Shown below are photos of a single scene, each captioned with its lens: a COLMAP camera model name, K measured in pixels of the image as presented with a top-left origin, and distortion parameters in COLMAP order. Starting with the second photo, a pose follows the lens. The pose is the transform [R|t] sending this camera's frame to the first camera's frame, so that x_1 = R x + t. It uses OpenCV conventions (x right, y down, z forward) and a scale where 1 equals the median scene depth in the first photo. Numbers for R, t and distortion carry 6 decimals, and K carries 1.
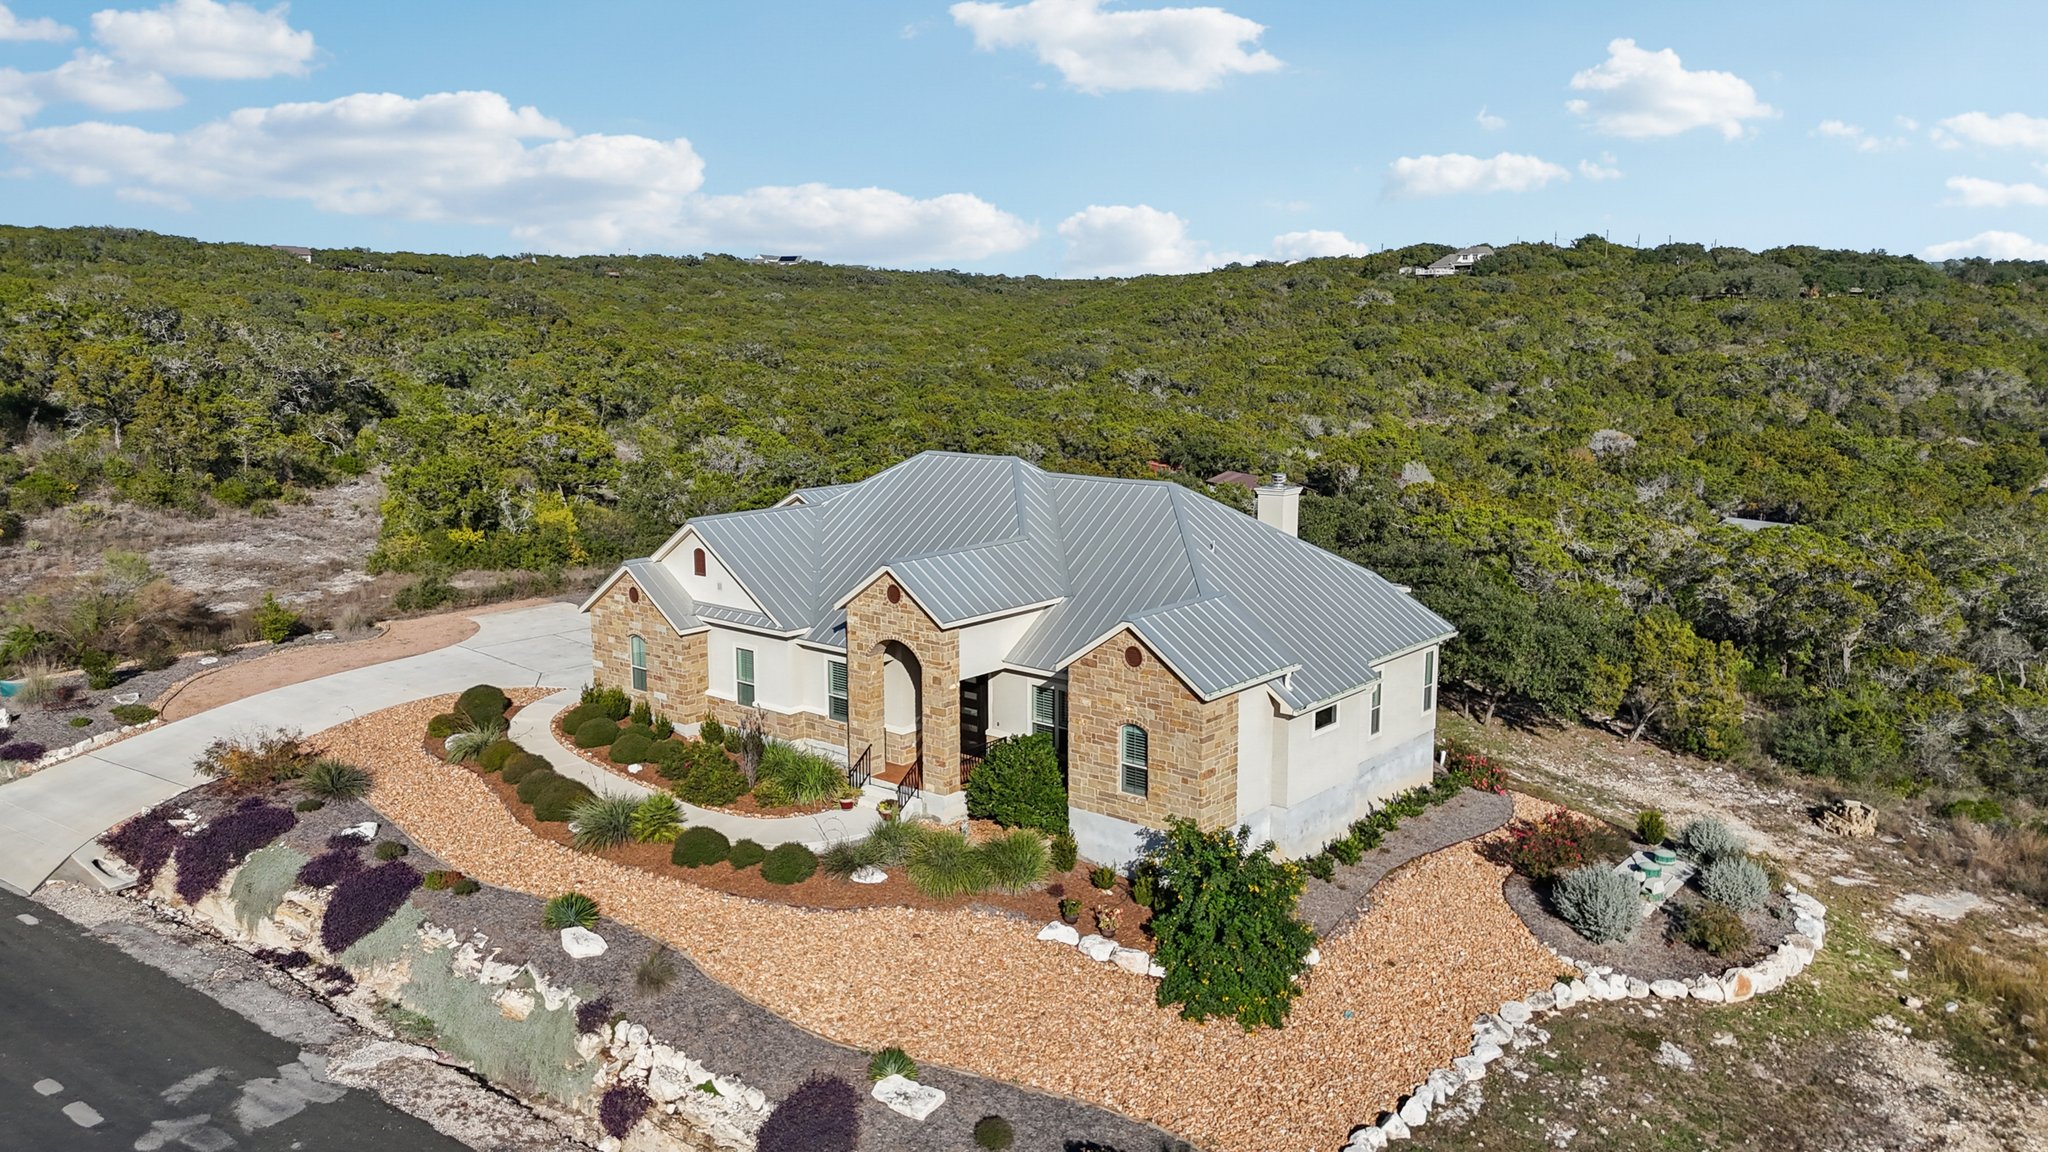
lens RADIAL K [[1517.8, 0, 1024.7], [0, 1517.8, 576.0], [0, 0, 1]] dist [0.036472, -0.030670]
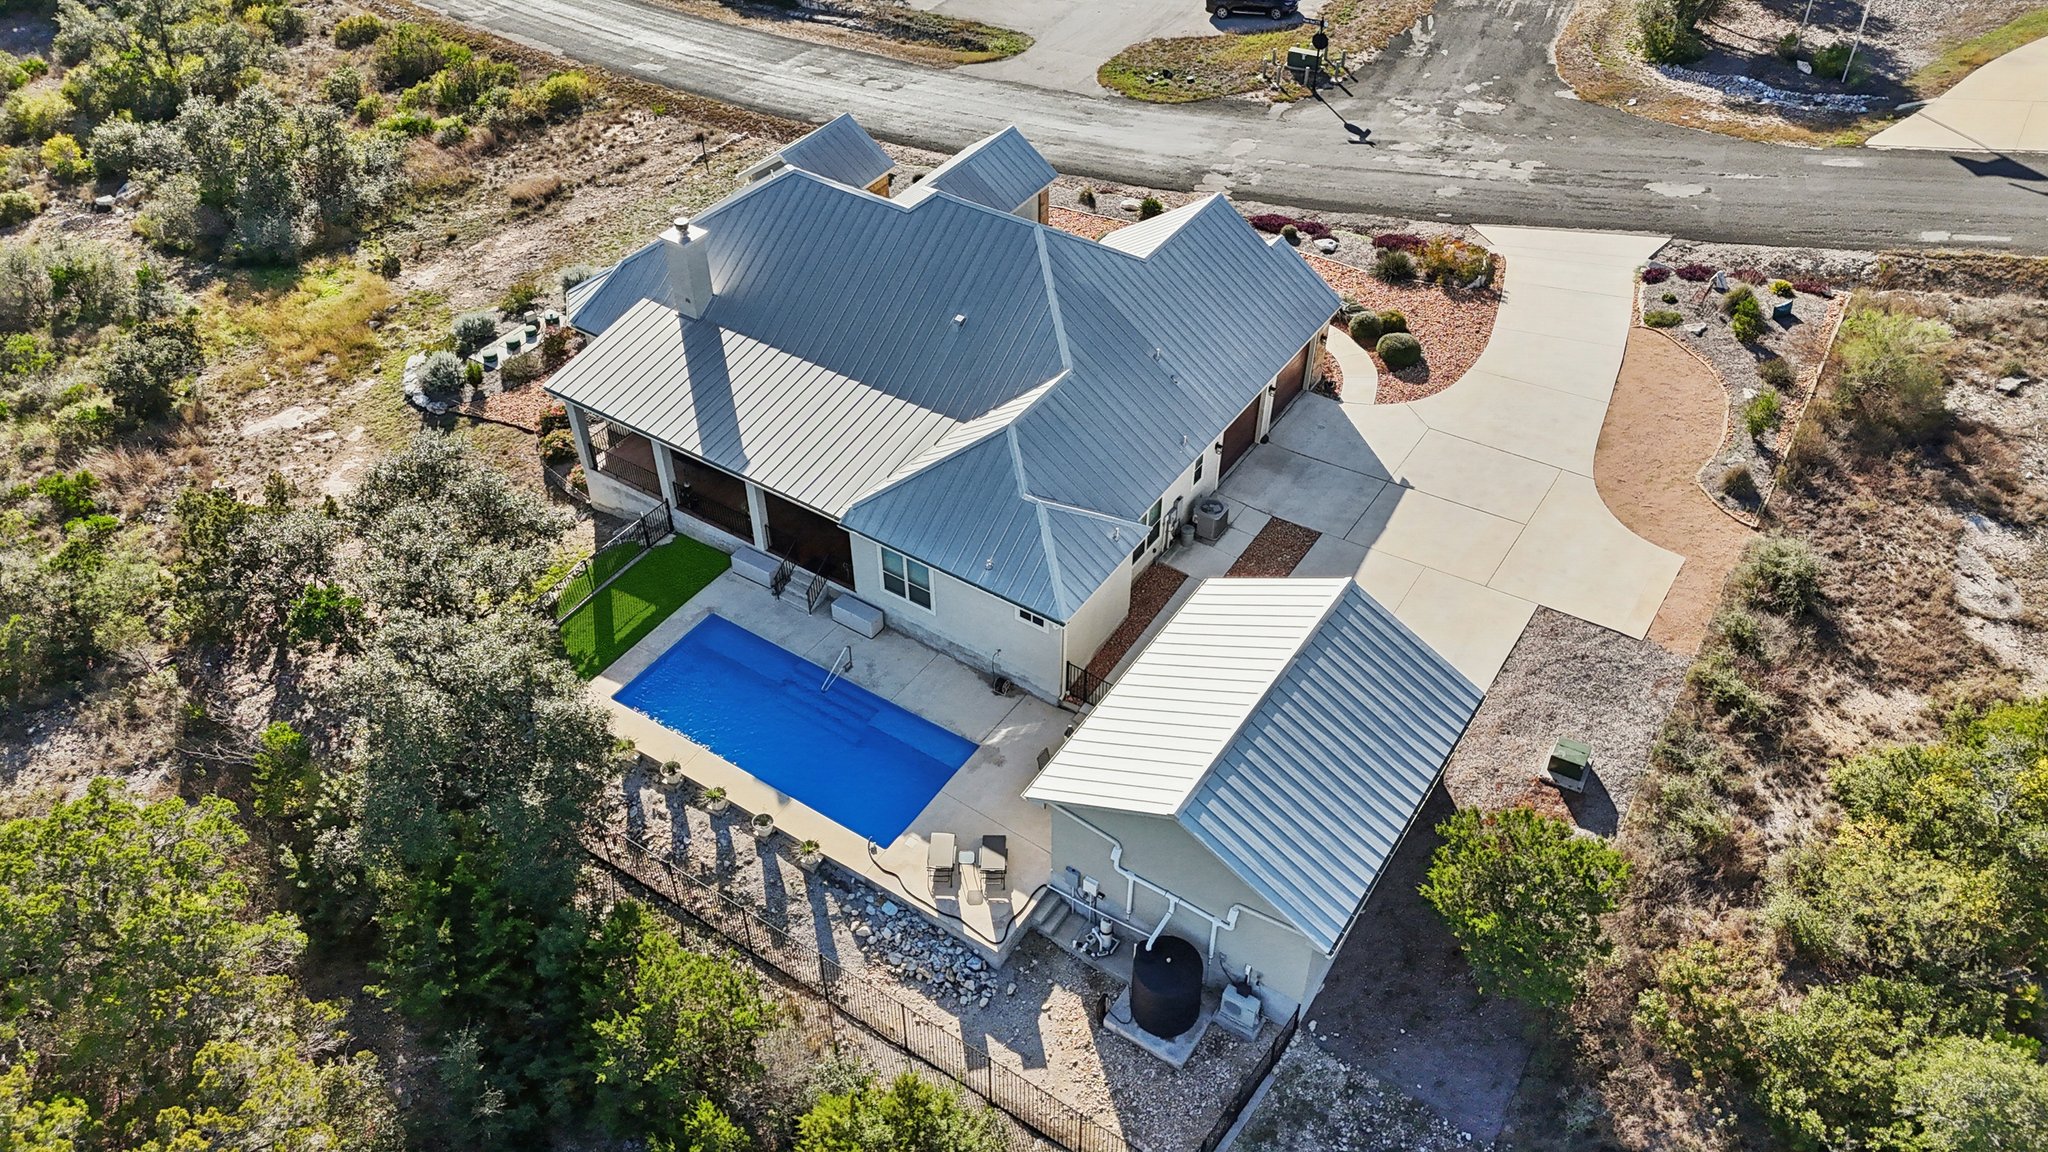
lens RADIAL K [[1517.8, 0, 1023.0], [0, 1517.8, 575.6], [0, 0, 1]] dist [0.036472, -0.030670]
pose [[-0.993154, 0.080871, -0.084286, 0.052304], [-0.016645, 0.616232, 0.787389, -0.860439], [0.115617, 0.783402, -0.610667, 2.149913]]
